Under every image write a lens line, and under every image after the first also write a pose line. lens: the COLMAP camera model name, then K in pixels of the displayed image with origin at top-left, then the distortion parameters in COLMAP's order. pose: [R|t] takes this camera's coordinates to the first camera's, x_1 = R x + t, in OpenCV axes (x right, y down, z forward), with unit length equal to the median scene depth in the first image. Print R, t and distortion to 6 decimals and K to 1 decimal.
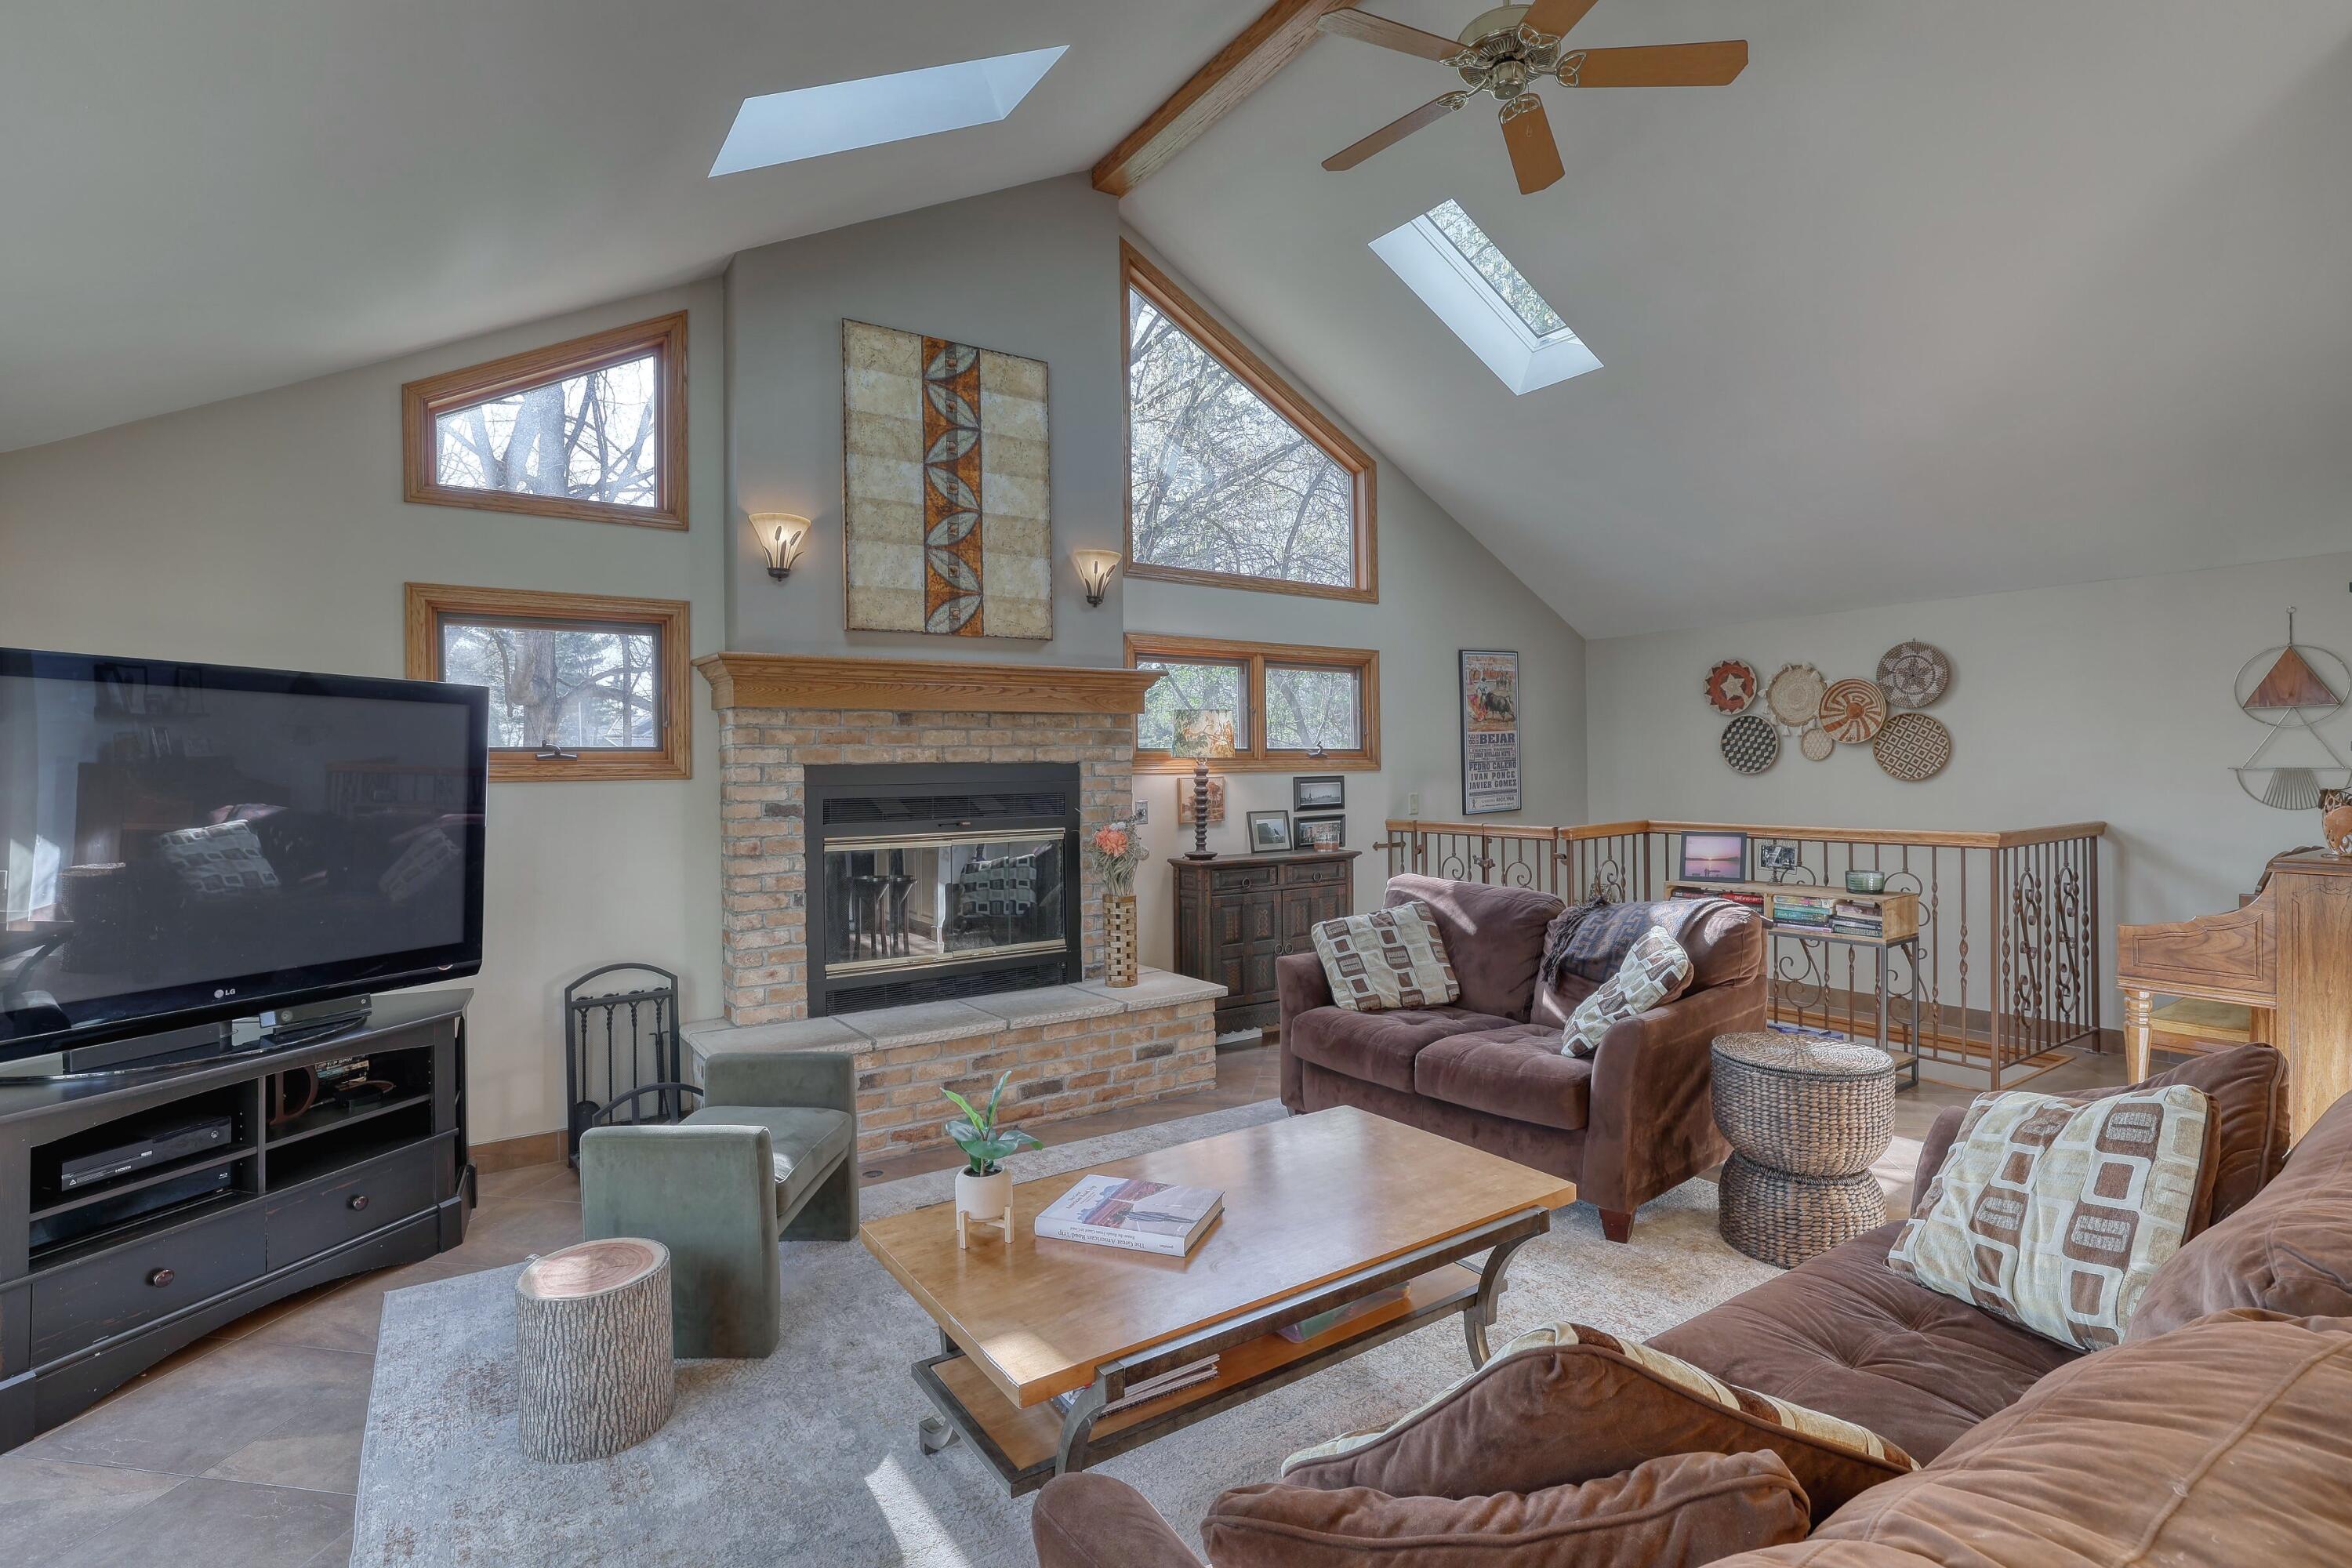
lens RADIAL K [[1105.4, 0, 1185.0], [0, 1105.4, 766.2], [0, 0, 1]] dist [-0.032267, 0.011499]
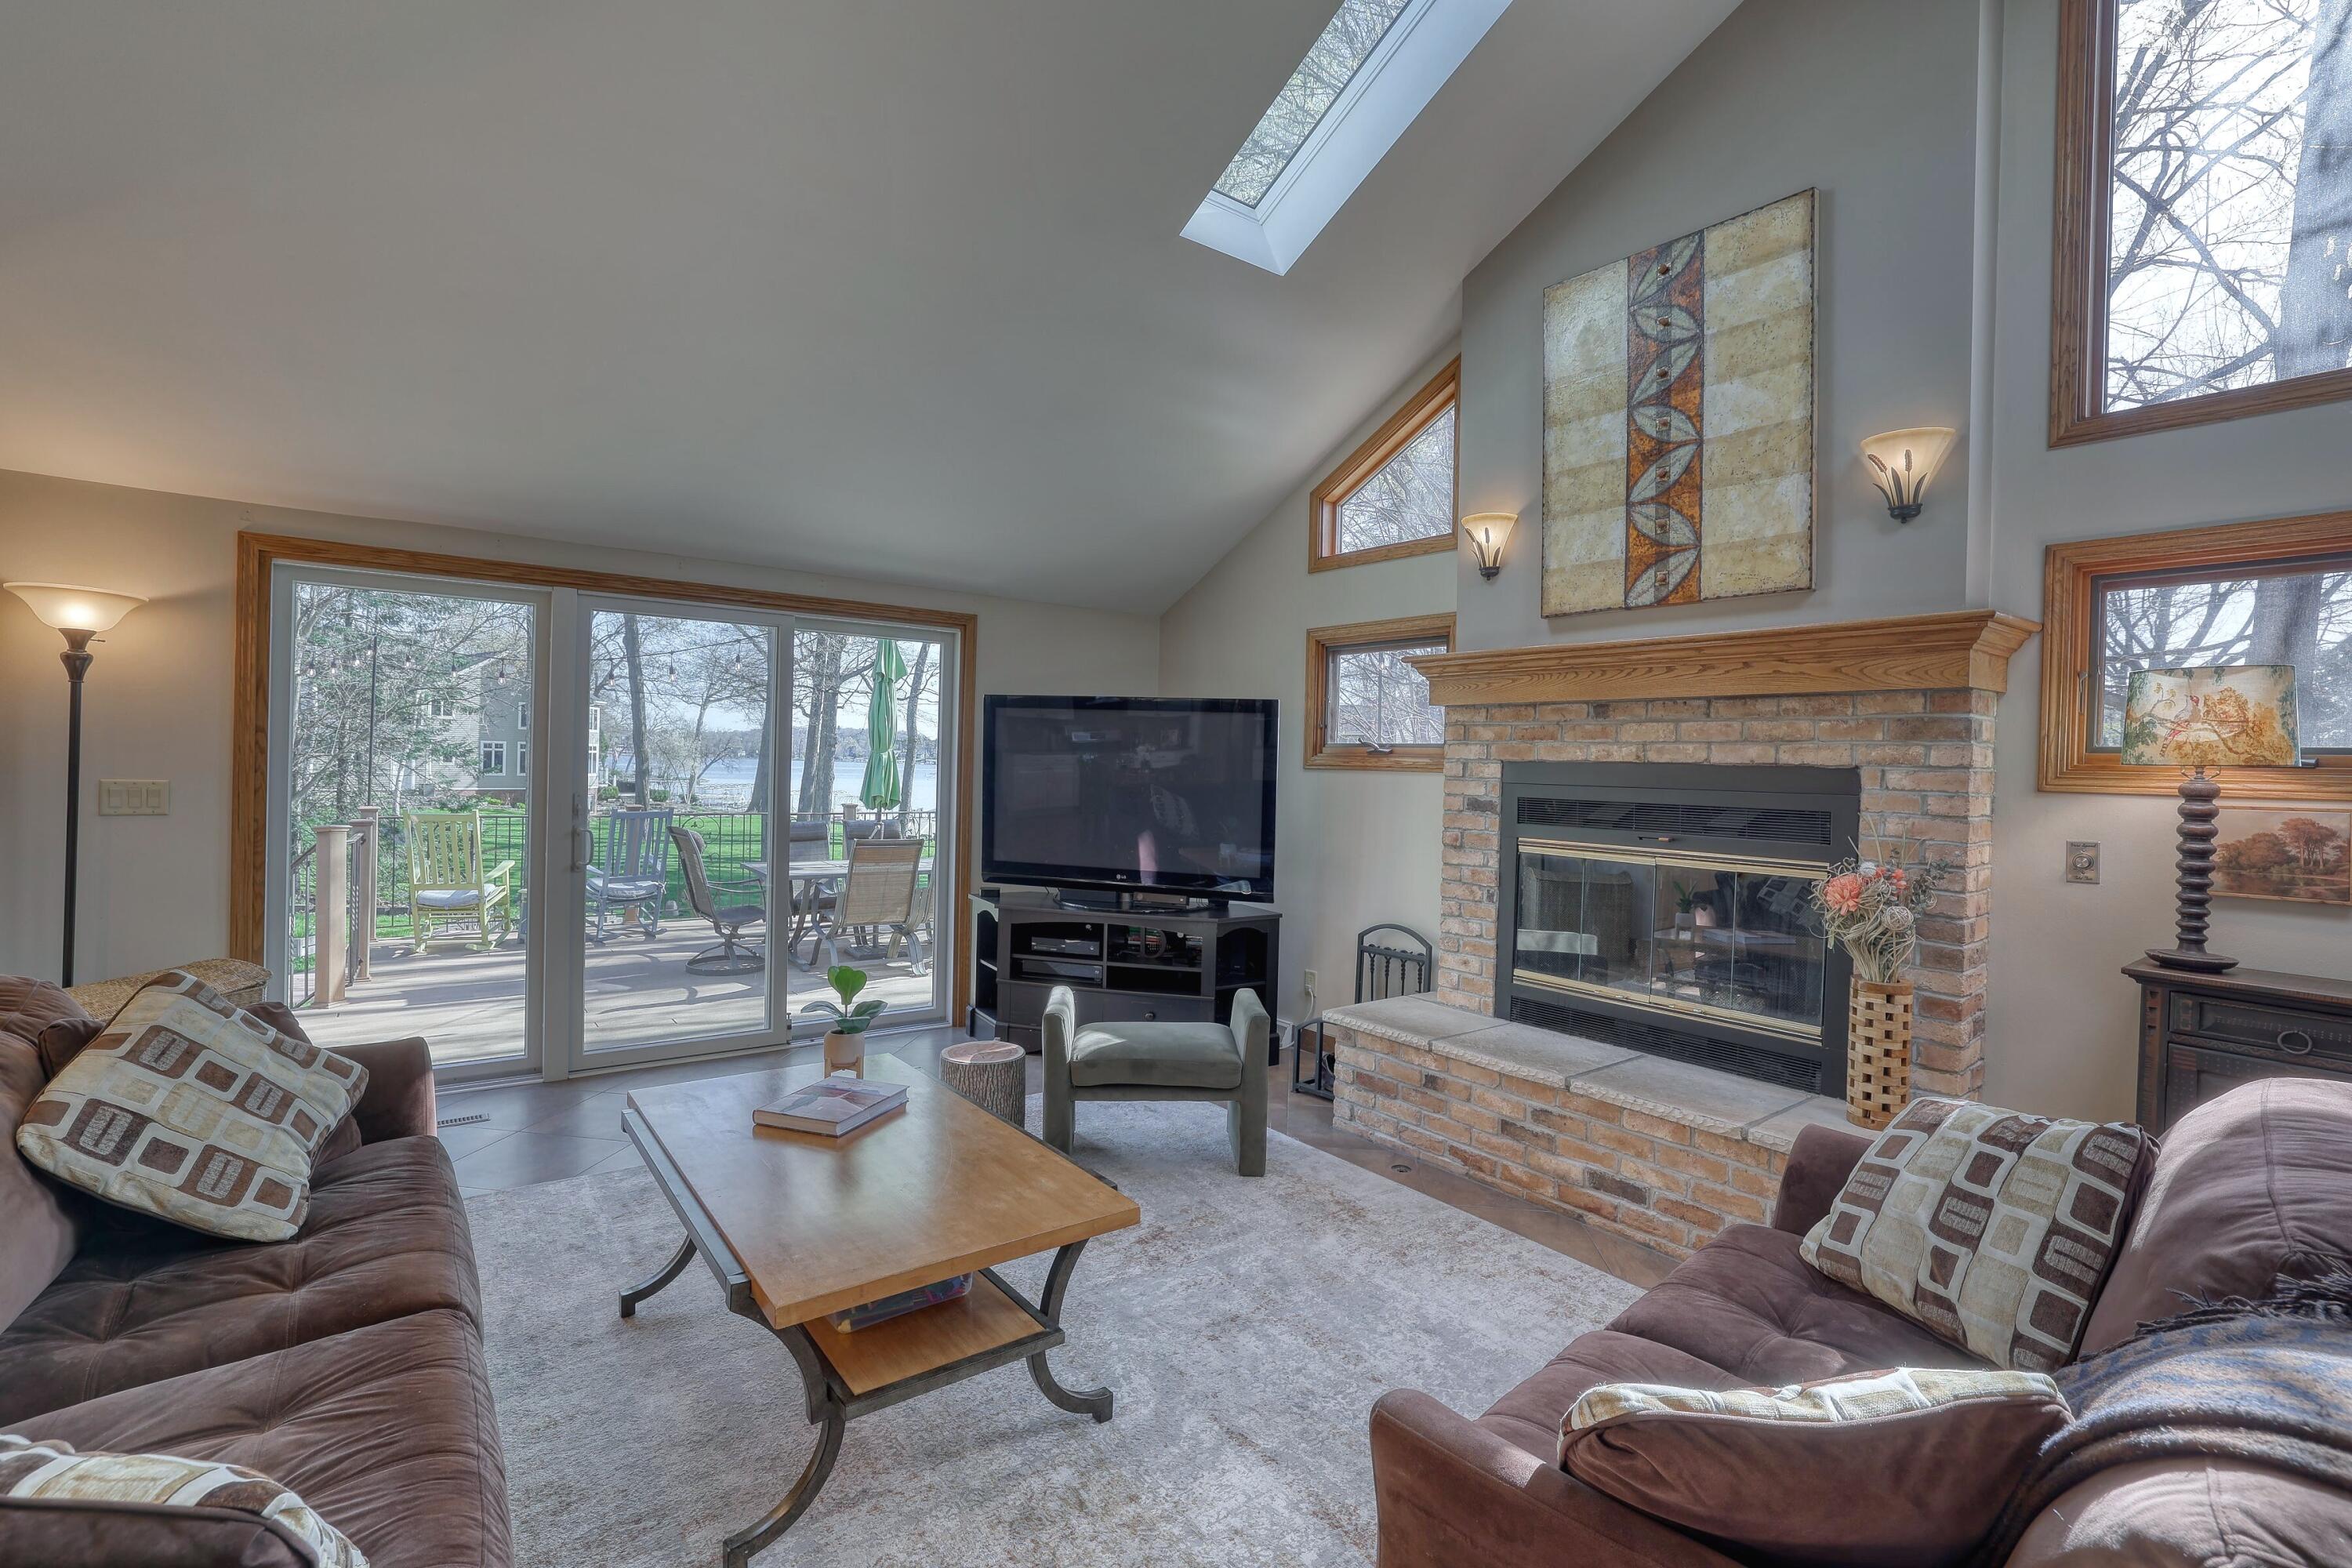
lens RADIAL K [[1028.6, 0, 1166.0], [0, 1028.6, 768.9], [0, 0, 1]] dist [-0.030788, 0.001405]
pose [[0.060474, 0.019455, -0.997980, 0.523637], [-0.025945, 0.999503, 0.017912, -0.002856], [0.997833, 0.024809, 0.060949, 0.603830]]
